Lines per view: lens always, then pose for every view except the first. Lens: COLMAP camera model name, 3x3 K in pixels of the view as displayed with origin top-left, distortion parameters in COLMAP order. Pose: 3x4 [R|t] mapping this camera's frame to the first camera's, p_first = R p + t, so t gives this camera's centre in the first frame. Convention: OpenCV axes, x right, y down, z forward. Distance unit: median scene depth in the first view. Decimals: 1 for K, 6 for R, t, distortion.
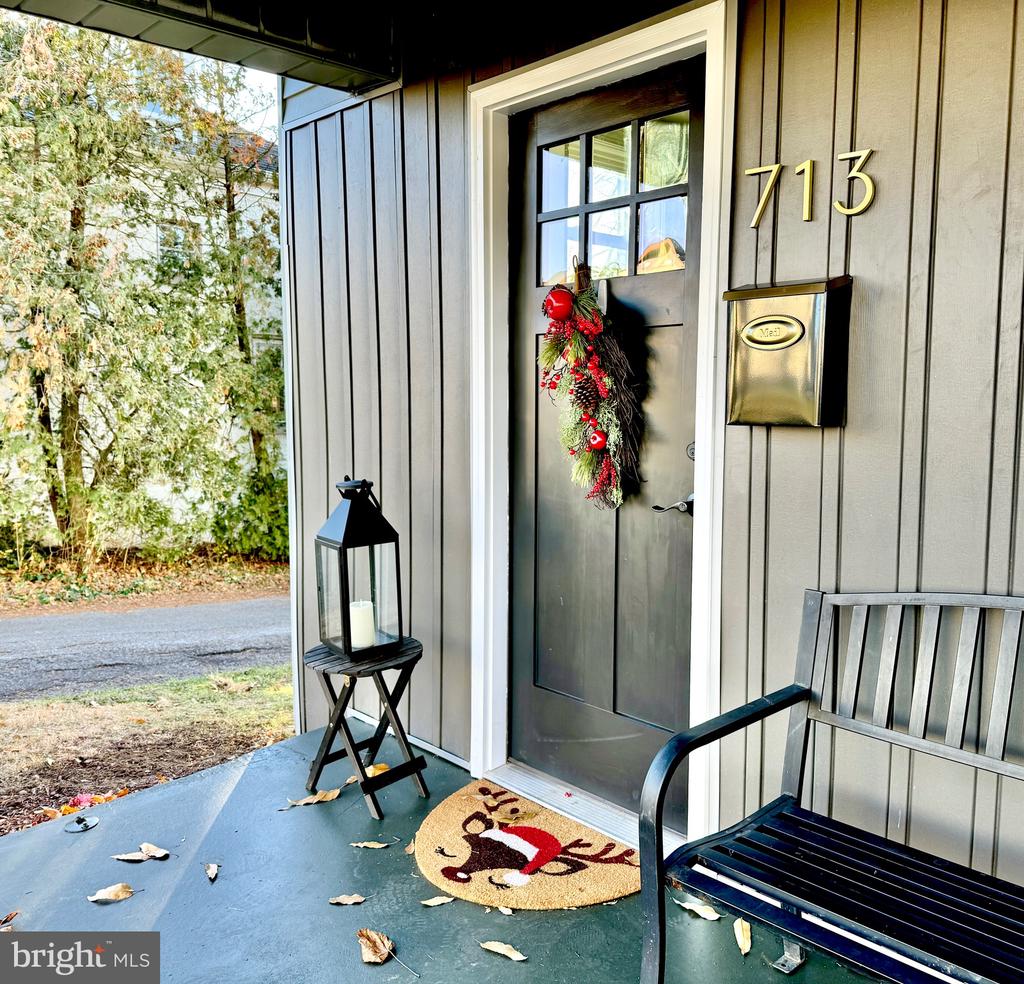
lens RADIAL K [[1015.1, 0, 512.0], [0, 1015.1, 492.0], [0, 0, 1]] dist [0.001557, 0.001832]
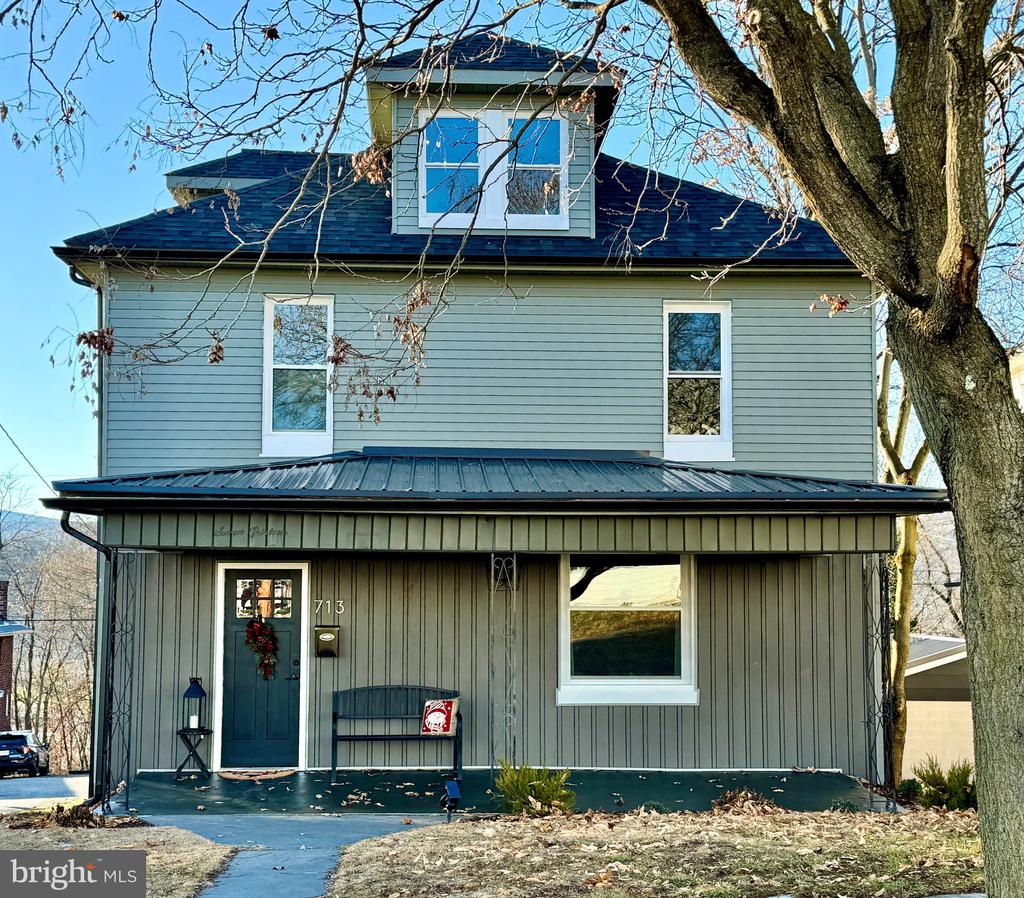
lens RADIAL K [[1614.0, 0, 512.0], [0, 1614.0, 449.0], [0, 0, 1]] dist [0.053522, 0.126738]
pose [[0.598614, 0.070928, 0.797892, -3.740873], [0.073892, 0.986936, -0.143170, 0.086256], [-0.797622, 0.144662, 0.585552, -2.989705]]
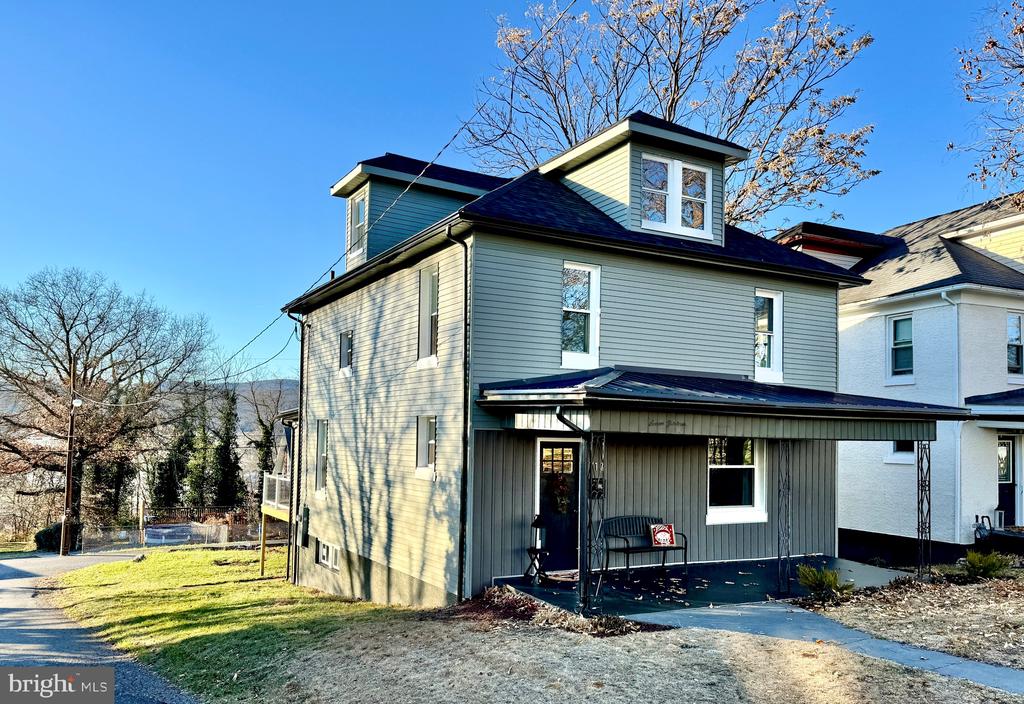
lens RADIAL K [[840.7, 0, 511.8], [0, 840.7, 404.6], [0, 0, 1]] dist [-0.000639, -0.001432]
pose [[0.191825, 0.034285, 0.980830, -4.146150], [0.067531, 0.996560, -0.048042, -0.348311], [-0.979103, 0.075452, 0.188850, 0.286351]]
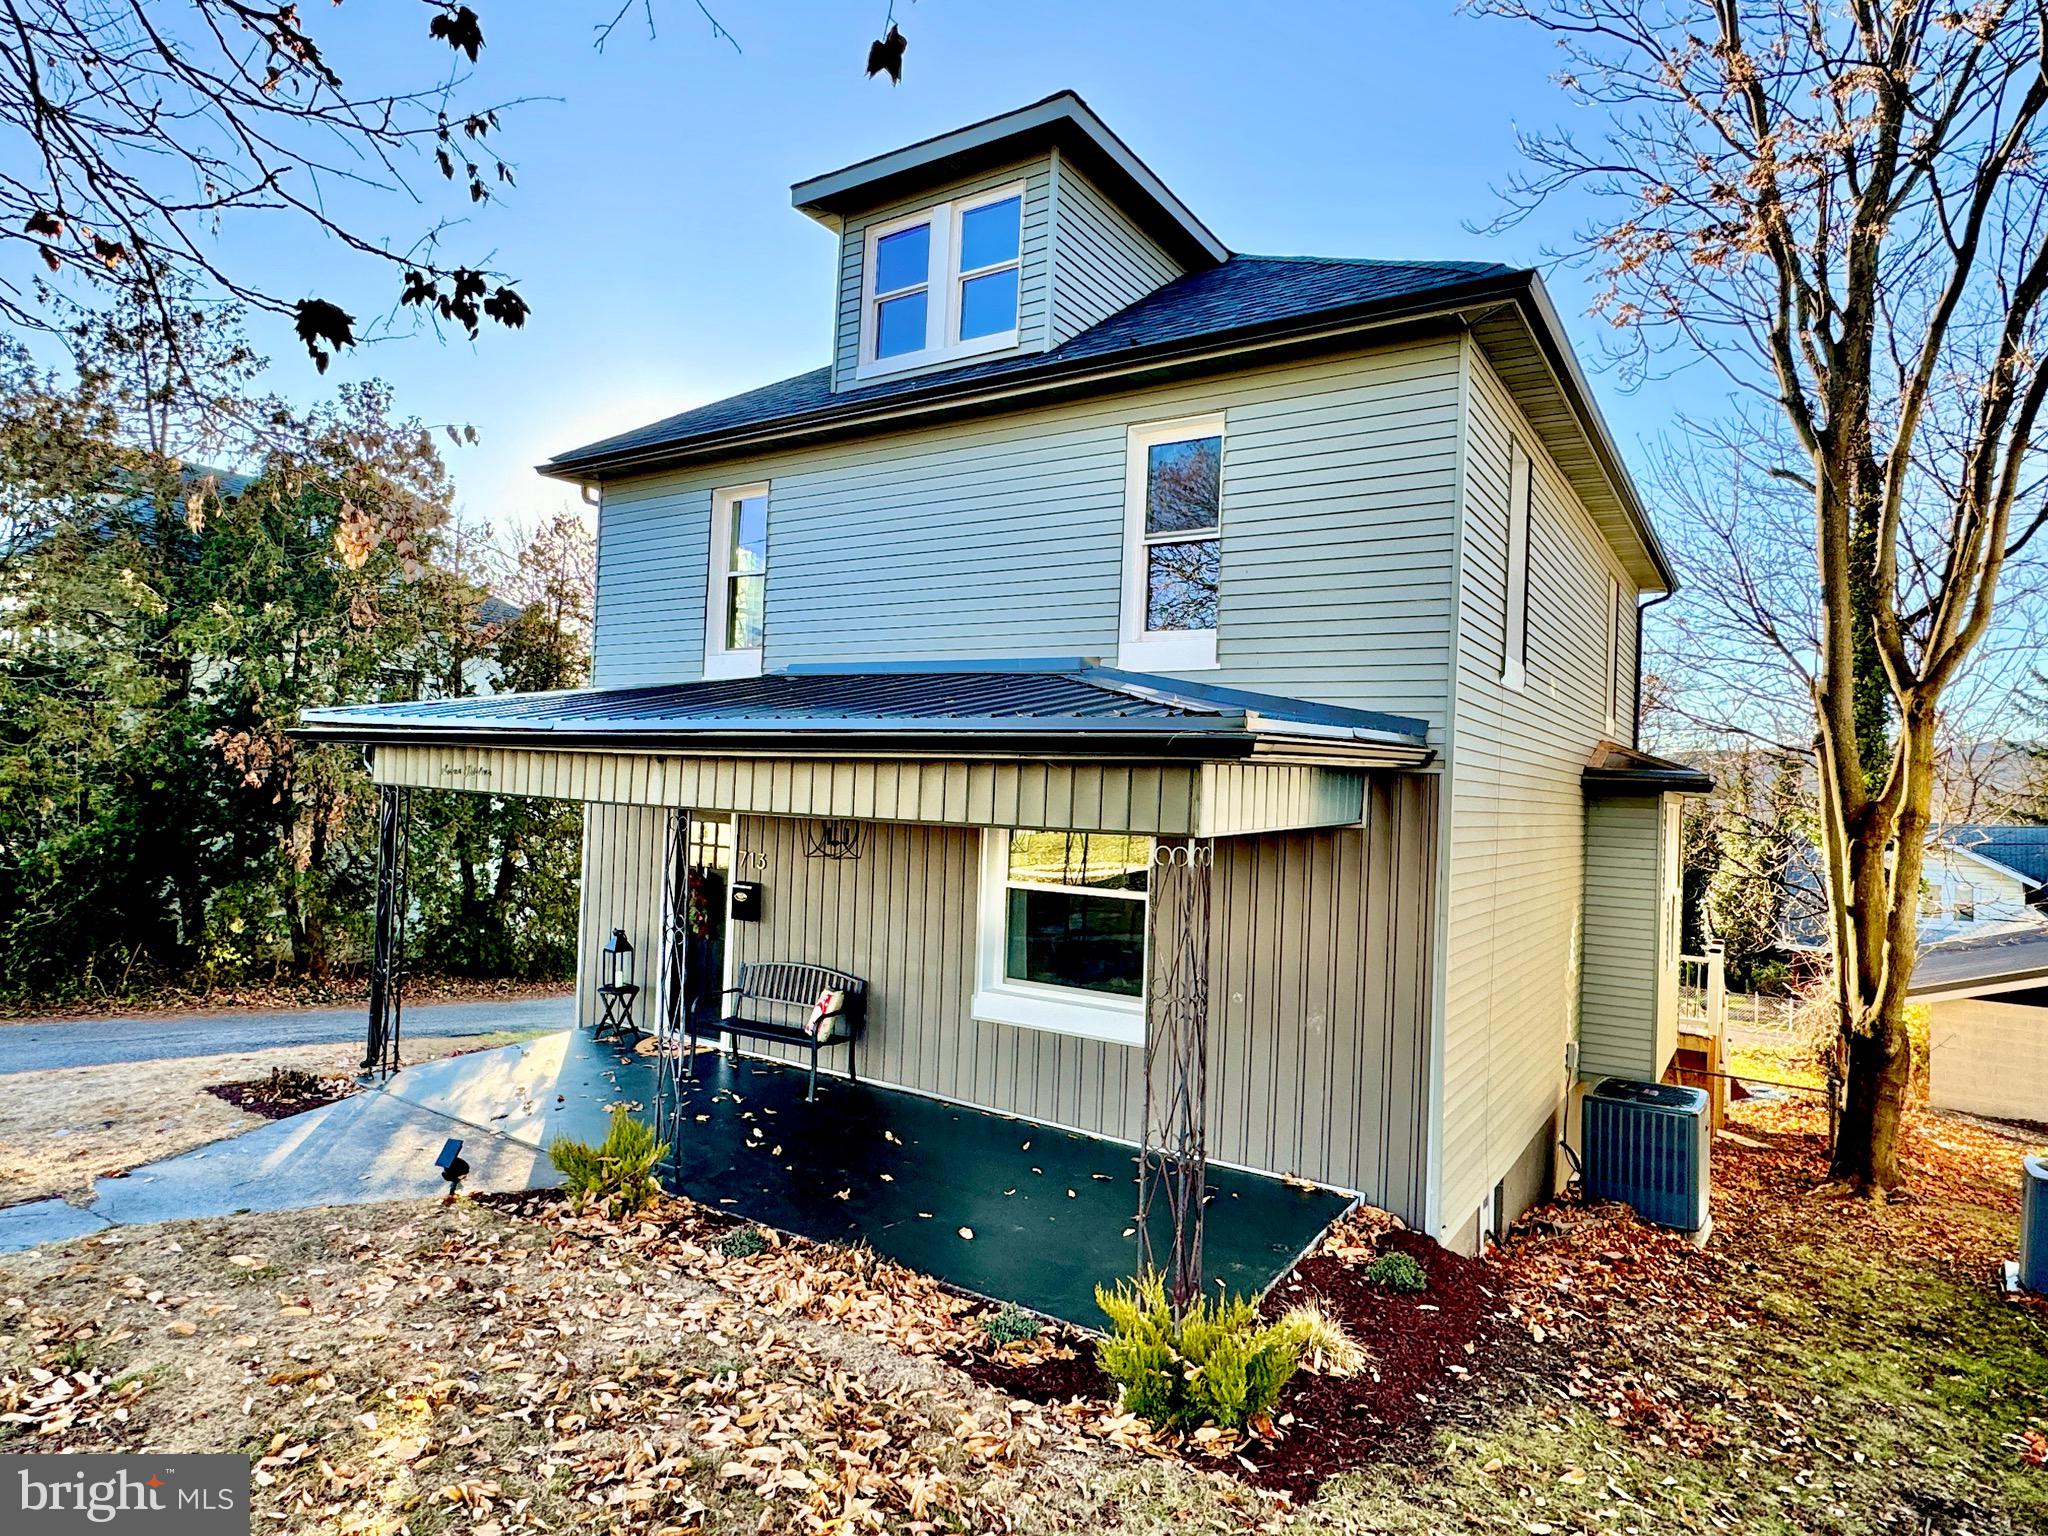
lens RADIAL K [[1218.7, 0, 1024.0], [0, 1218.7, 768.0], [0, 0, 1]] dist [-0.030051, -0.000010]
pose [[0.964771, 0.035827, 0.260642, 0.045942], [-0.009664, 0.994842, -0.100977, -0.132569], [-0.262915, 0.094901, 0.960140, -2.711175]]
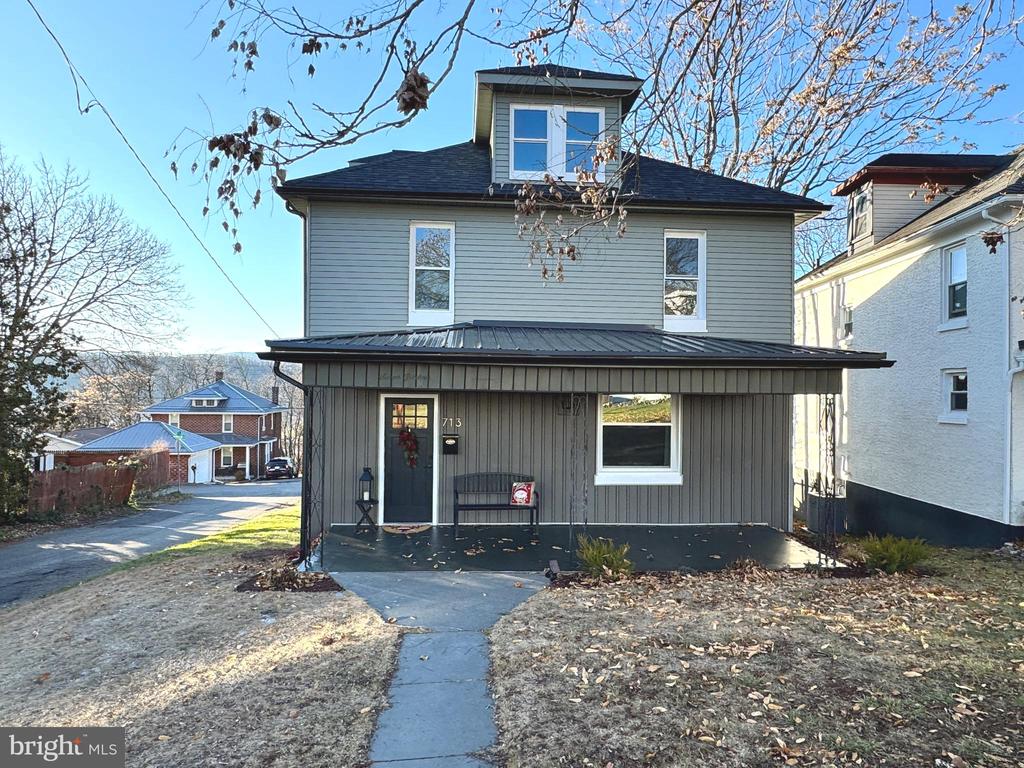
lens RADIAL K [[694.3, 0, 512.0], [0, 694.3, 384.0], [0, 0, 1]] dist [-0.024732, 0.001701]
pose [[0.584550, 0.013868, 0.811239, -2.537812], [0.064629, 0.995881, -0.063594, -0.157649], [-0.808780, 0.089603, 0.581246, -1.662165]]
